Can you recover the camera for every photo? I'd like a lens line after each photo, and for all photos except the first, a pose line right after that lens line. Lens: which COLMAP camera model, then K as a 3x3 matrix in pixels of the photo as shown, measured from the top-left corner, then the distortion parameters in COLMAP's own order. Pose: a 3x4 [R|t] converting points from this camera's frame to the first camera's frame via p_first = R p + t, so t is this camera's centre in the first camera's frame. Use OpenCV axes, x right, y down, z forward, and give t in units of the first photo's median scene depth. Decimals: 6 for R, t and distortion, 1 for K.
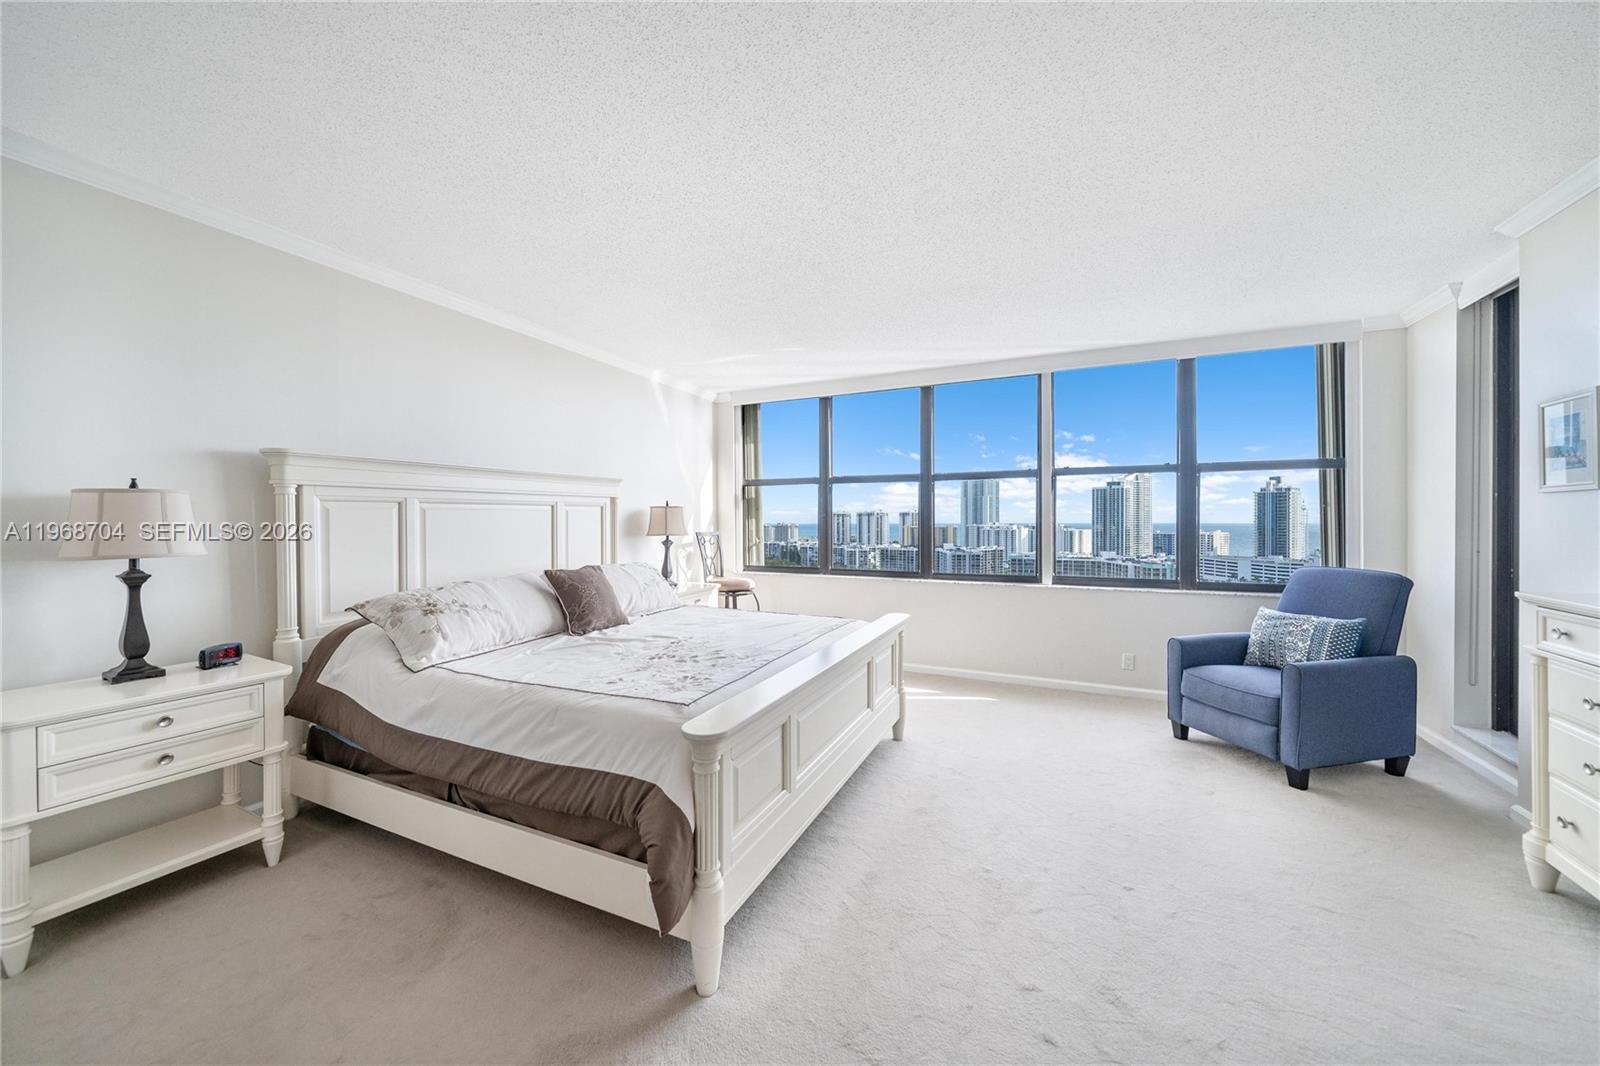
lens RADIAL K [[586.1, 0, 792.2], [0, 586.1, 525.5], [0, 0, 1]] dist [-0.000228, -0.000285]
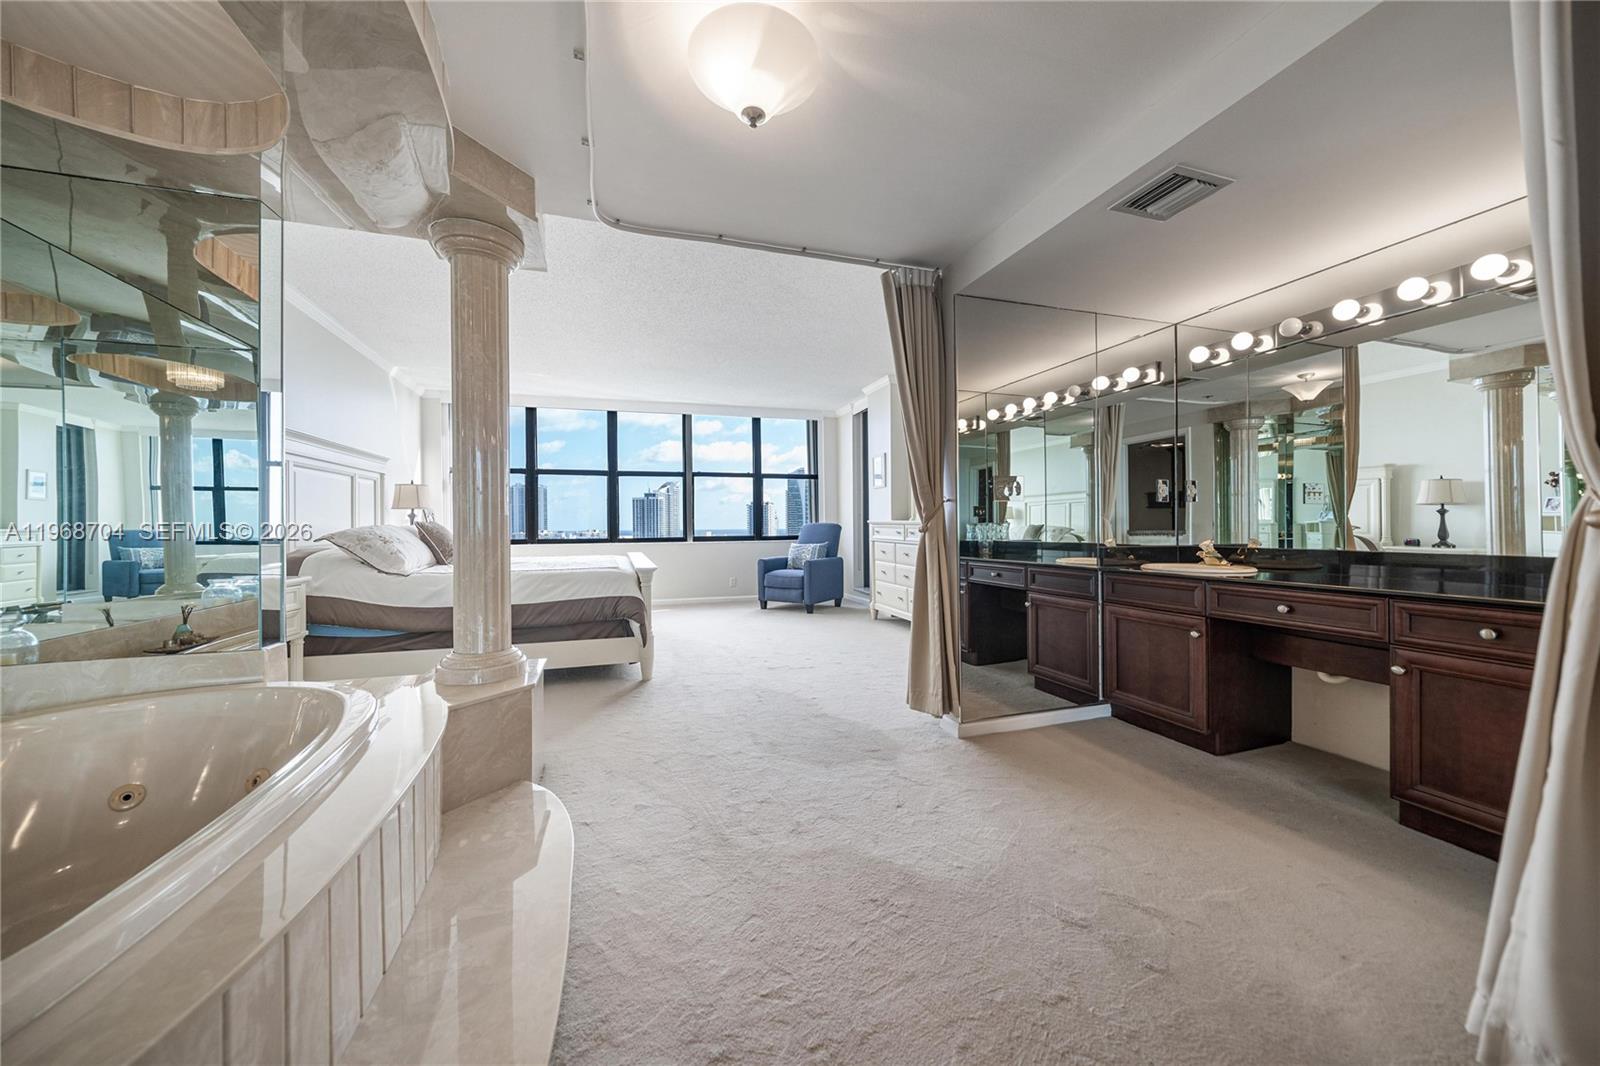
lens RADIAL K [[547.2, 0, 797.9], [0, 547.2, 530.6], [0, 0, 1]] dist [-0.000973, 0.000070]
pose [[0.727898, -0.012958, 0.685563, -0.401409], [0.011904, 0.999910, 0.006260, 0.062607], [-0.685582, 0.003605, 0.727987, -0.337895]]
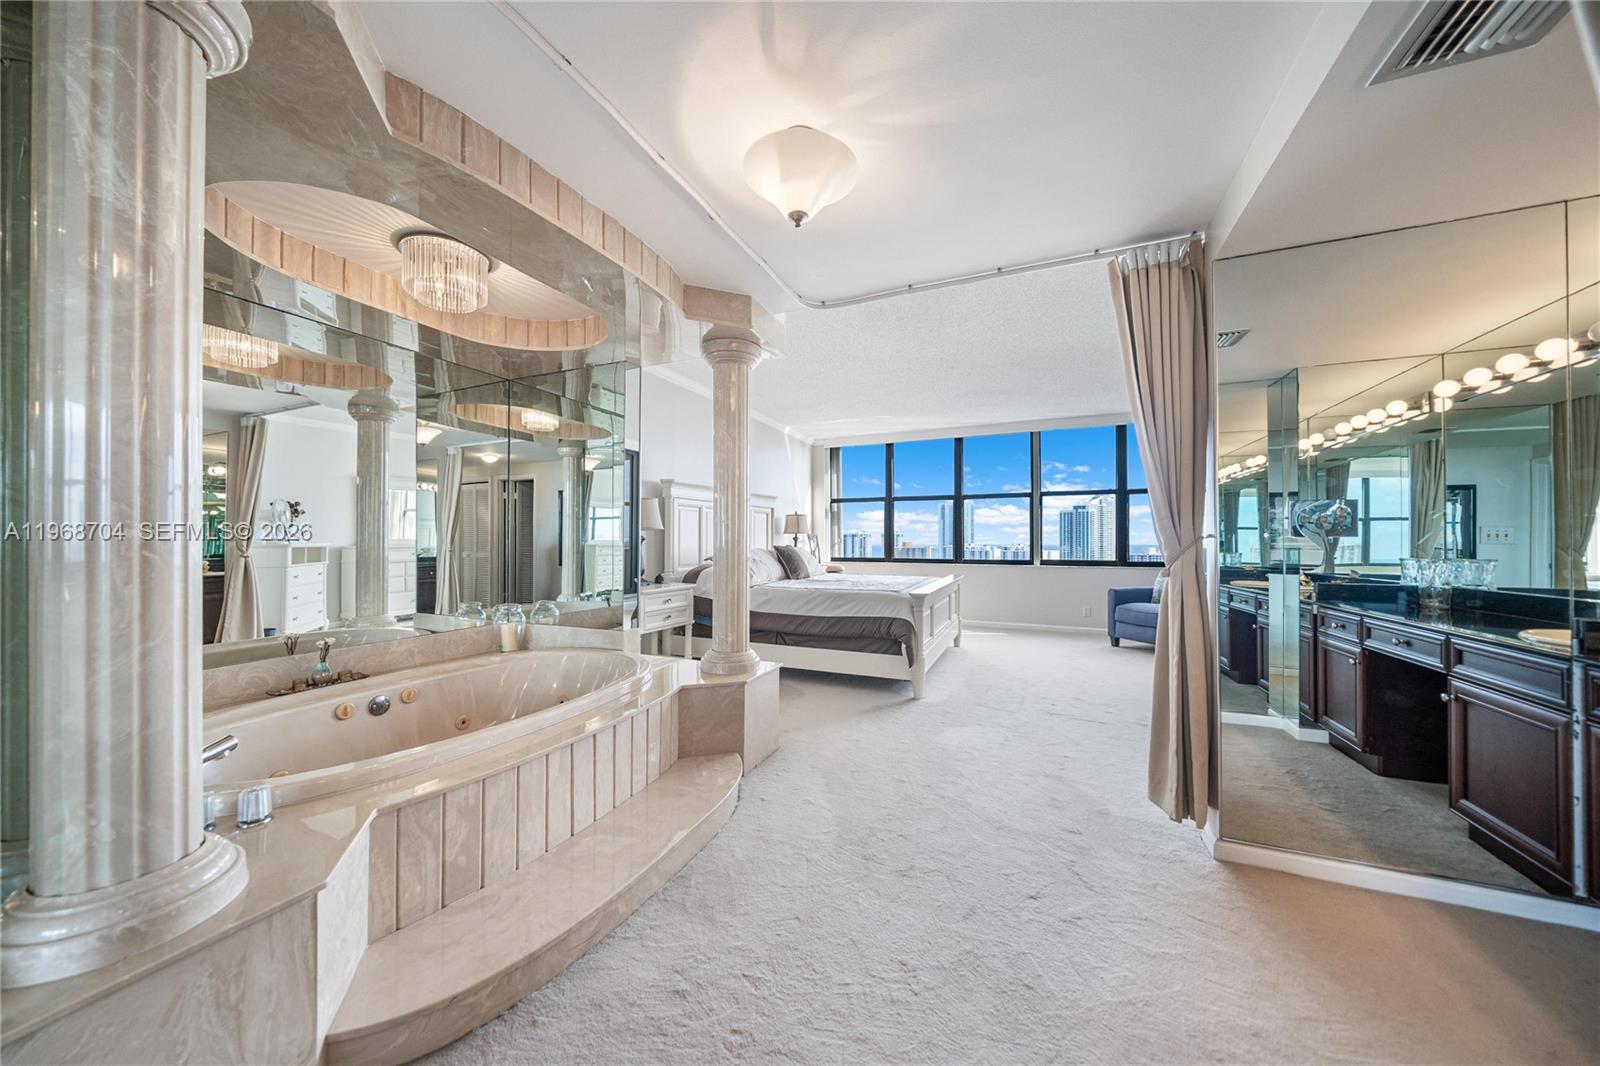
lens RADIAL K [[544.1, 0, 811.8], [0, 544.1, 537.5], [0, 0, 1]] dist [-0.001642, 0.000100]
pose [[0.999016, 0.001900, 0.044315, -0.233691], [-0.001322, 0.999914, -0.013060, 0.045425], [-0.044336, 0.012989, 0.998932, -0.434842]]
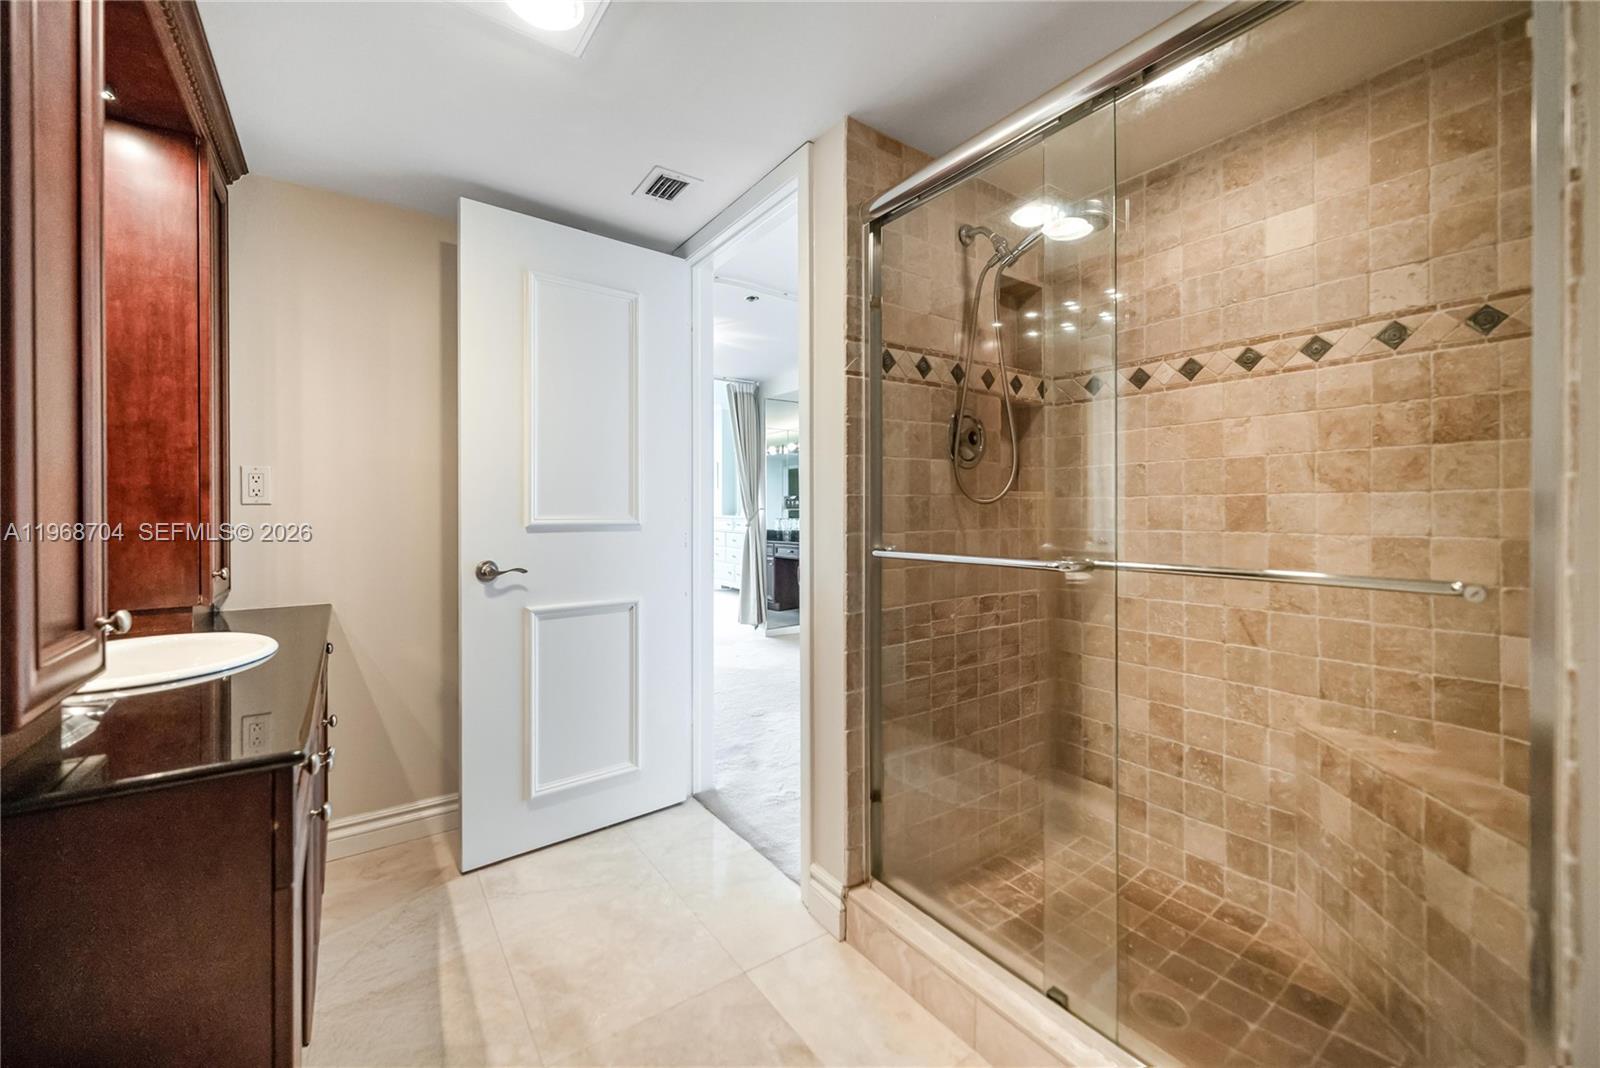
lens RADIAL K [[586.1, 0, 792.2], [0, 586.1, 526.5], [0, 0, 1]] dist [-0.000228, -0.000285]
pose [[0.482988, -0.021230, 0.875370, -0.828456], [0.003374, 0.999744, 0.022384, 0.046518], [-0.875621, -0.007857, 0.482936, -0.610620]]
